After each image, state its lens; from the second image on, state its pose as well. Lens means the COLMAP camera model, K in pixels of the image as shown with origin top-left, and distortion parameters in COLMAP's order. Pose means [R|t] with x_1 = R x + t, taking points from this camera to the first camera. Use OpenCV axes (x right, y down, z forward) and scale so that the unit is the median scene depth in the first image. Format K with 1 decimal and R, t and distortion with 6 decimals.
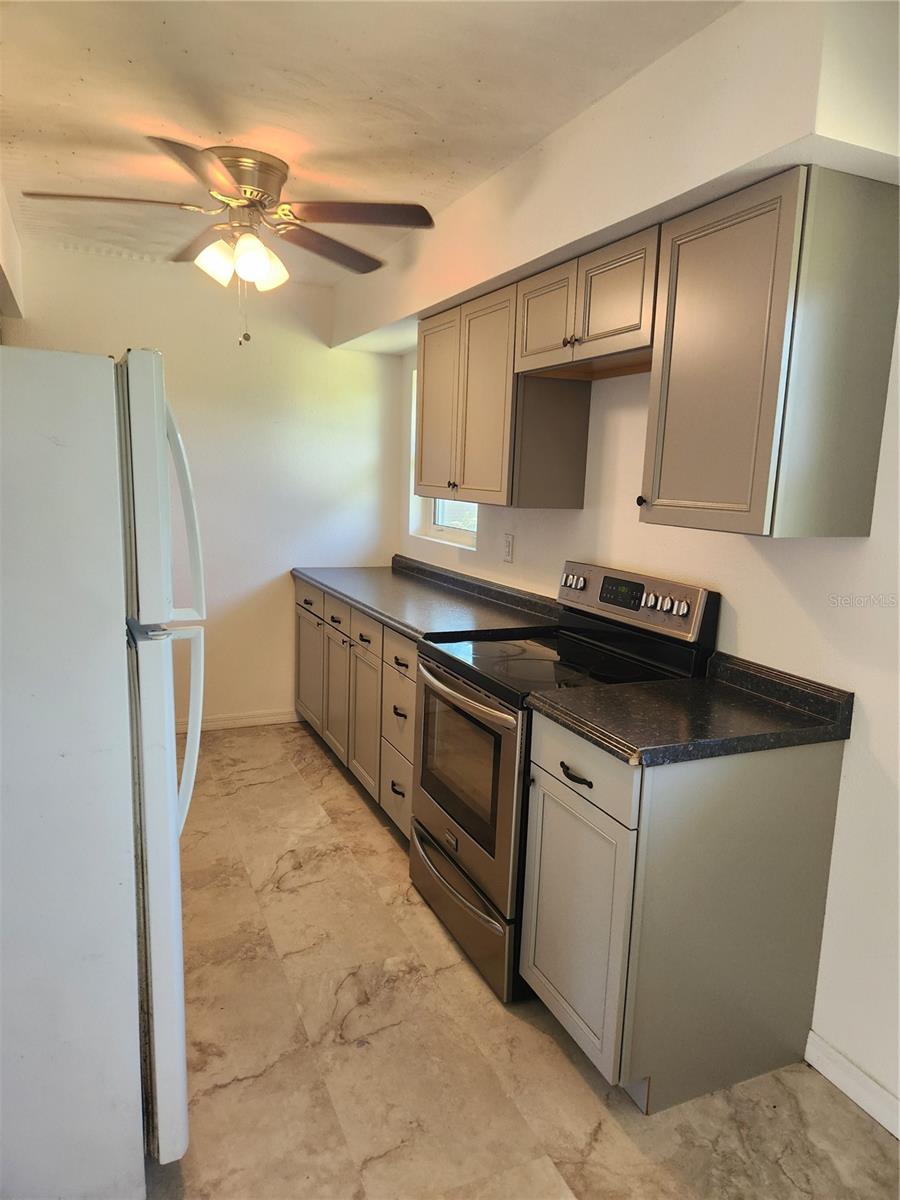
lens RADIAL K [[784.3, 0, 483.3], [0, 784.3, 595.2], [0, 0, 1]] dist [0.036132, -0.041490]
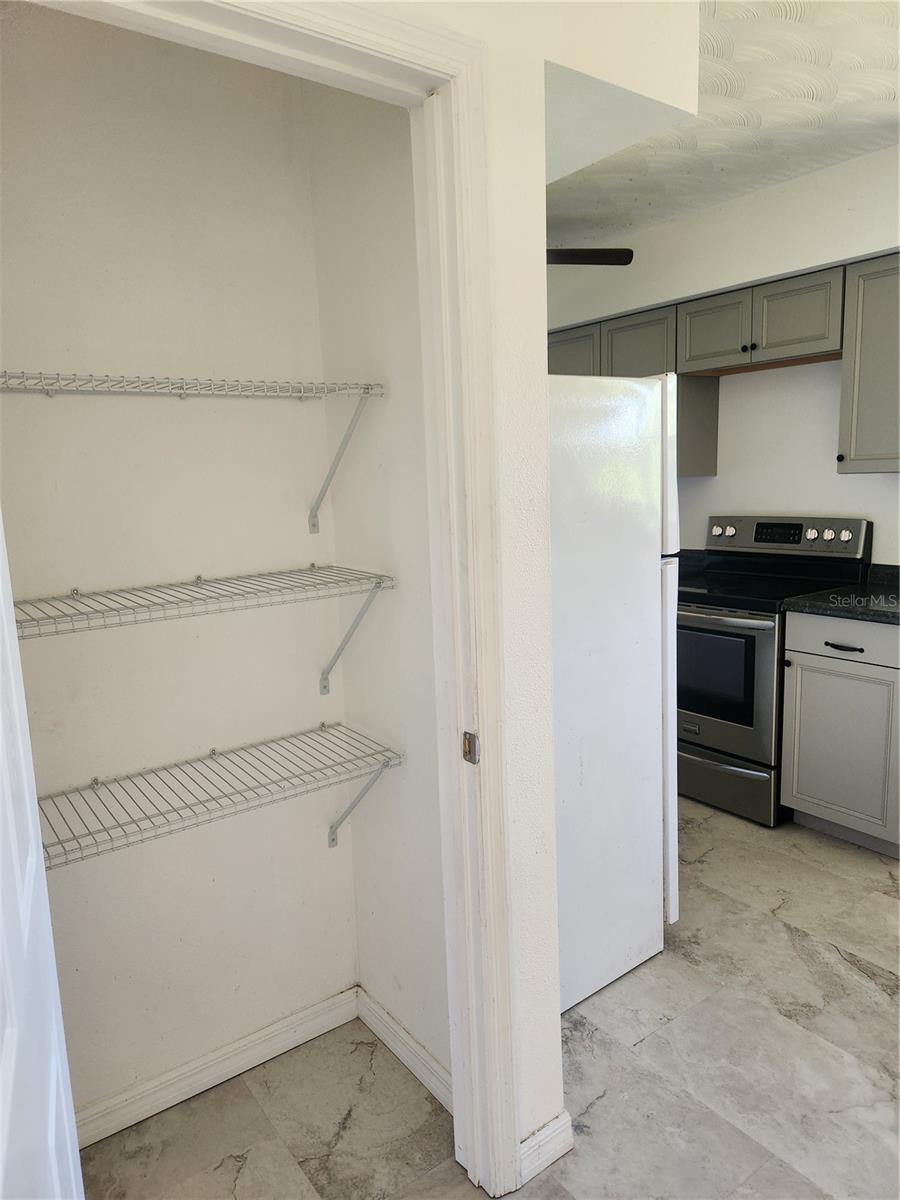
lens RADIAL K [[798.6, 0, 450.0], [0, 798.6, 600.0], [0, 0, 1]] dist [0.001118, -0.000052]
pose [[0.982727, -0.104564, 0.152688, -0.715394], [0.102863, 0.994514, 0.019019, 0.032955], [-0.153840, -0.002985, 0.988091, -0.307237]]
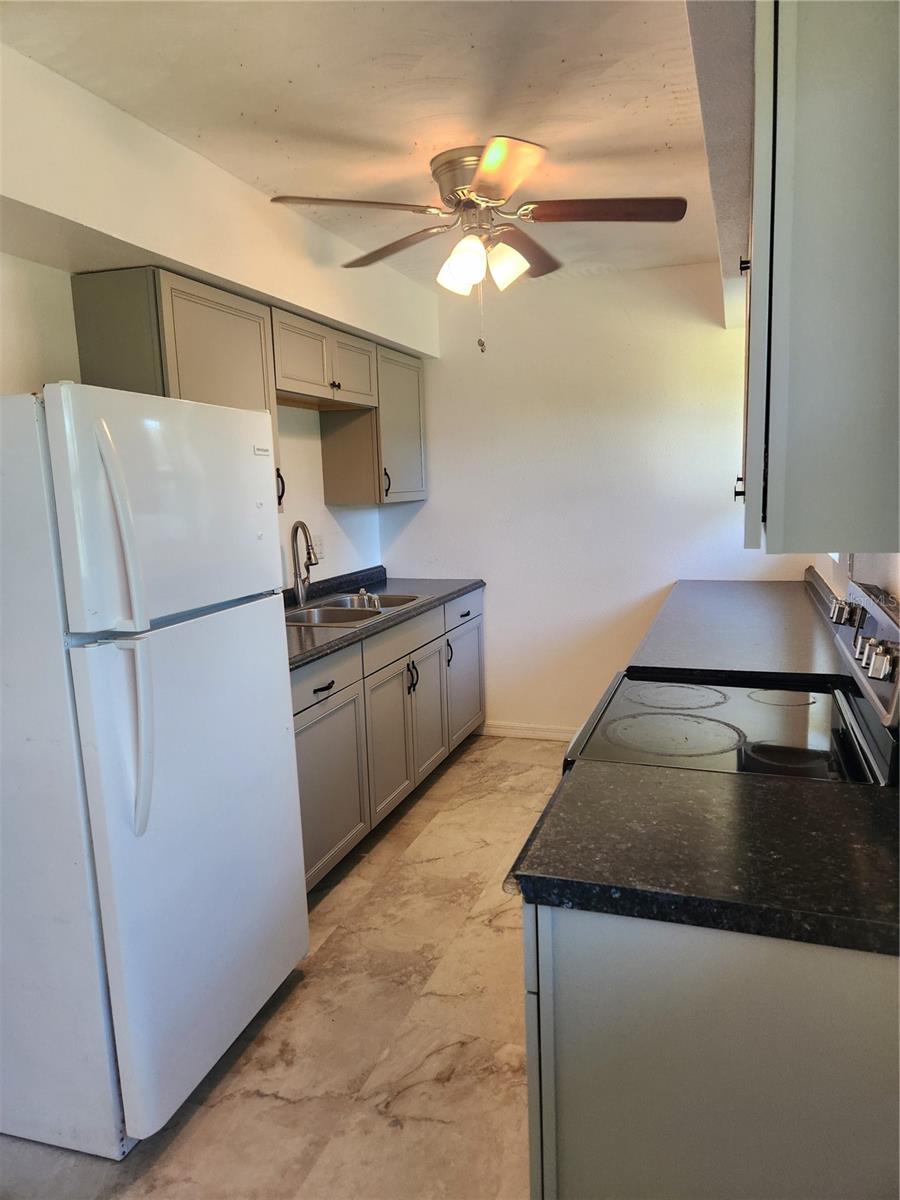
lens RADIAL K [[784.3, 0, 483.3], [0, 784.3, 595.2], [0, 0, 1]] dist [0.036132, -0.041490]
pose [[0.713238, 0.025558, -0.700456, 0.487978], [-0.033701, 0.999430, 0.002151, -0.023837], [0.700112, 0.022072, 0.713692, 0.403624]]
